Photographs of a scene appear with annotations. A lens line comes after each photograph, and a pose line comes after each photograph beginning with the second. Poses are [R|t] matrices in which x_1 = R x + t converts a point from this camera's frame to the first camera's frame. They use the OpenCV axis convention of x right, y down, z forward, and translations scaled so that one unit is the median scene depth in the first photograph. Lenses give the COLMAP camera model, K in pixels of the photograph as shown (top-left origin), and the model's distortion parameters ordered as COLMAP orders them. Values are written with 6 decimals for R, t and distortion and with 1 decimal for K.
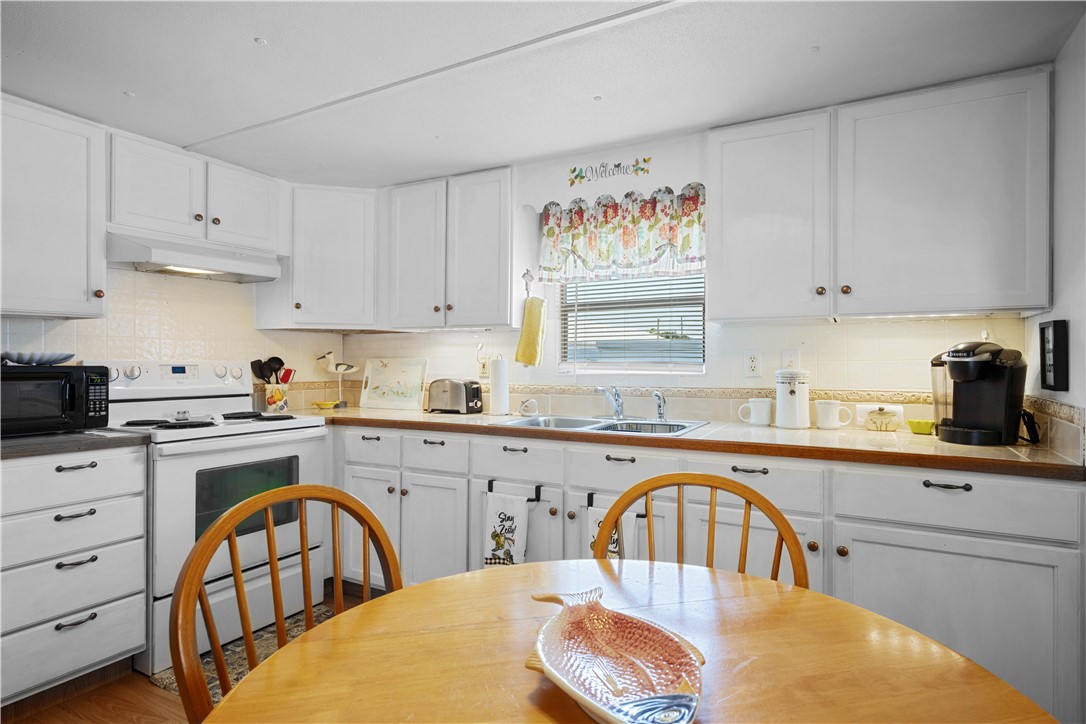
lens RADIAL K [[572.9, 0, 549.6], [0, 572.9, 361.3], [0, 0, 1]] dist [-0.001567, 0.001083]
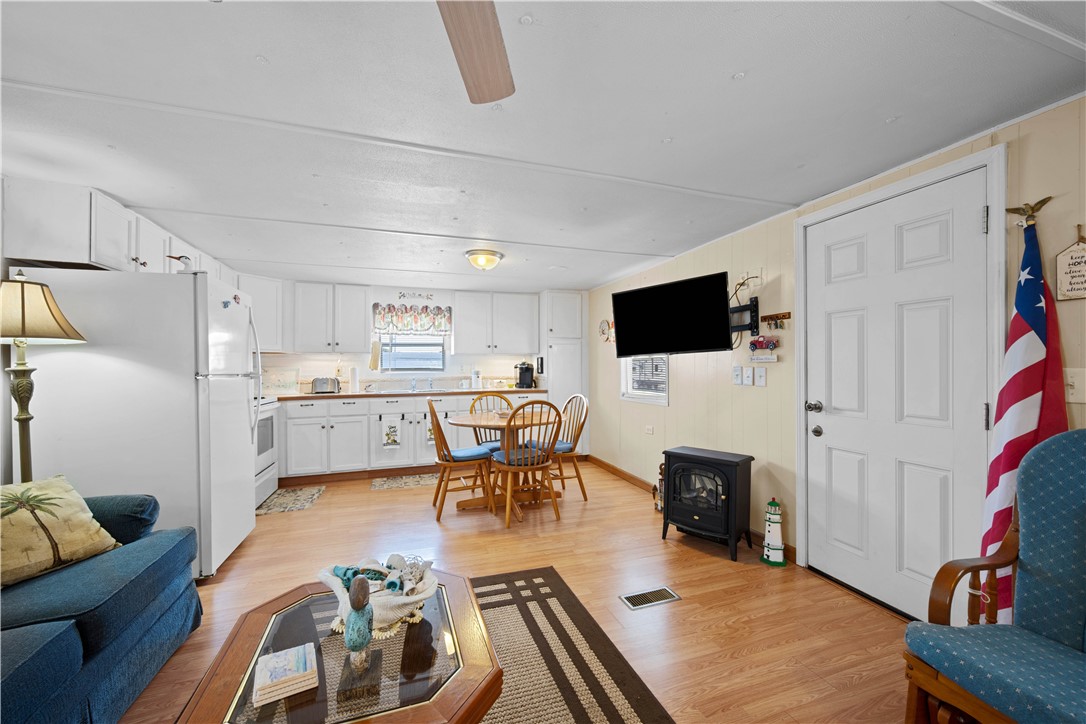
lens RADIAL K [[431.2, 0, 550.7], [0, 431.2, 367.4], [0, 0, 1]] dist [0.000255, -0.000179]
pose [[0.671401, -0.008683, 0.741043, -0.989111], [0.007705, 0.999959, 0.004736, -0.006704], [-0.741054, 0.002530, 0.671441, -0.827484]]
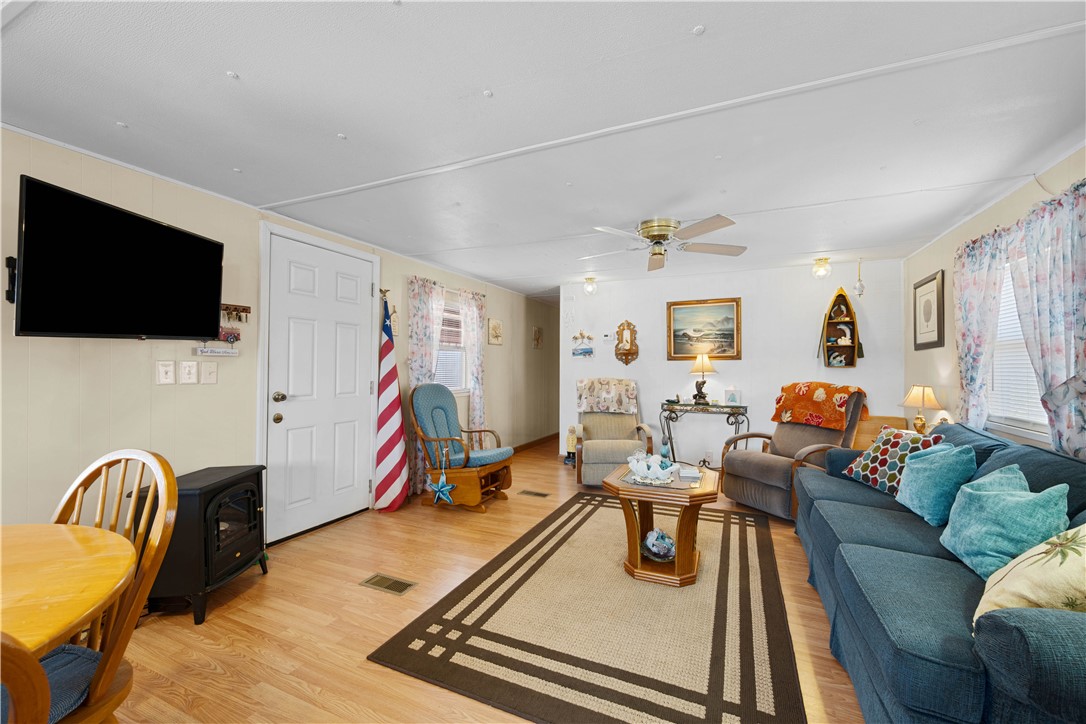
lens RADIAL K [[431.2, 0, 549.1], [0, 431.2, 366.1], [0, 0, 1]] dist [0.000255, -0.000179]
pose [[-0.997224, -0.010681, -0.073685, -0.457607], [-0.010981, 0.999933, 0.003678, 0.001347], [0.073641, 0.004477, -0.997275, 0.585217]]
